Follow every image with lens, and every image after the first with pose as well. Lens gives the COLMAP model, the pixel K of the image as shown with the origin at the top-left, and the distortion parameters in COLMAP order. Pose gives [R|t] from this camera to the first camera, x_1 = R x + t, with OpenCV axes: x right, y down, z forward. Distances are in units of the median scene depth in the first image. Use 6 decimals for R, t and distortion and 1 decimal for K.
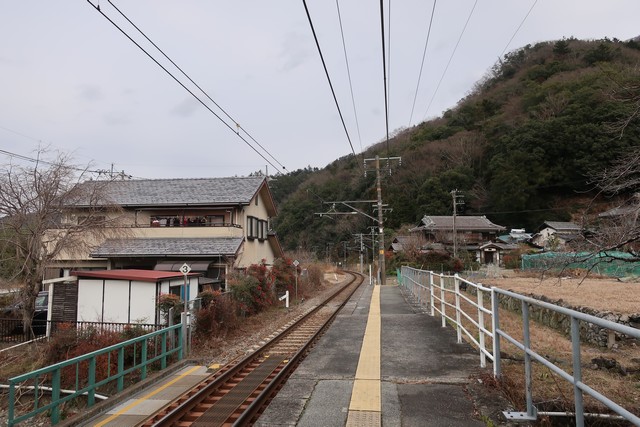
lens RADIAL K [[506.1, 0, 320.8], [0, 506.1, 213.6], [0, 0, 1]] dist [-0.000284, 0.003454]
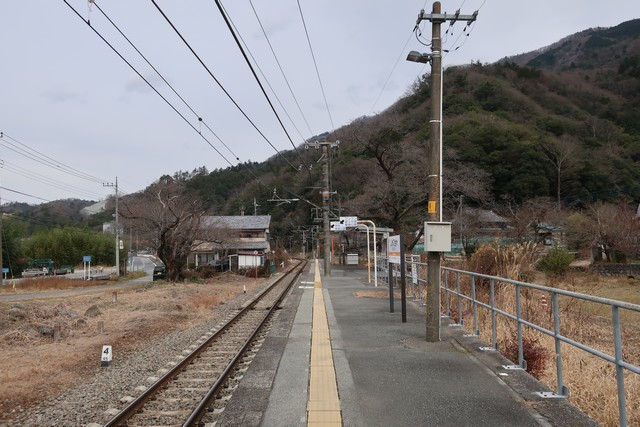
lens RADIAL K [[506.1, 0, 320.8], [0, 506.1, 213.6], [0, 0, 1]] dist [-0.000284, 0.003454]
pose [[0.992210, 0.001776, 0.124566, -0.062896], [-0.004146, 0.999815, 0.018769, -0.046793], [-0.124509, -0.019139, 0.992034, -0.518849]]
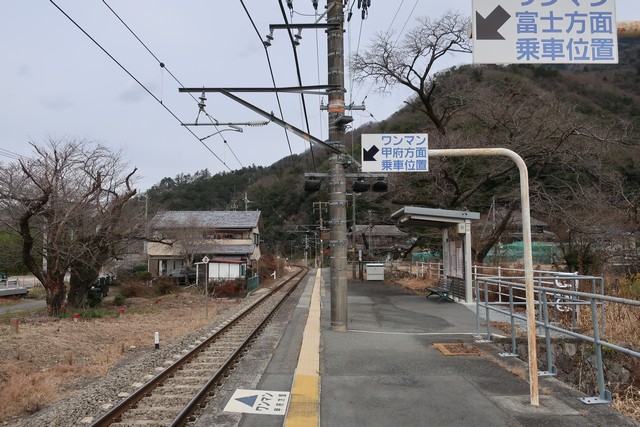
lens RADIAL K [[506.1, 0, 320.8], [0, 506.1, 213.6], [0, 0, 1]] dist [-0.000284, 0.003454]
pose [[0.993319, 0.012721, 0.114699, -0.037086], [-0.013560, 0.999887, 0.006541, -0.028741], [-0.114603, -0.008052, 0.993379, -0.320268]]
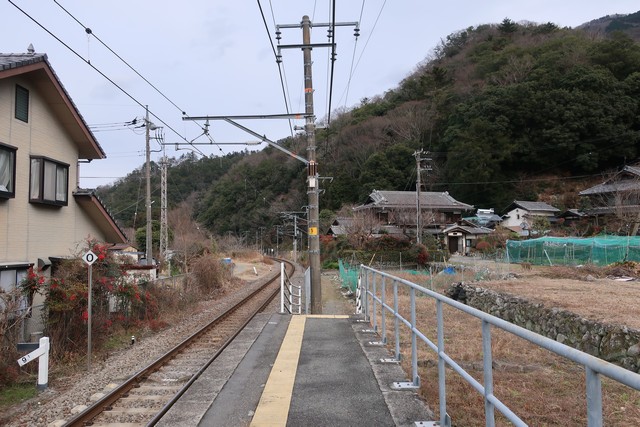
lens RADIAL K [[506.1, 0, 320.8], [0, 506.1, 213.6], [0, 0, 1]] dist [-0.000284, 0.003454]
pose [[0.992556, 0.009439, 0.121423, 0.025630], [-0.012753, 0.999566, 0.026549, 0.017031], [-0.121119, -0.027899, 0.992246, 0.196728]]
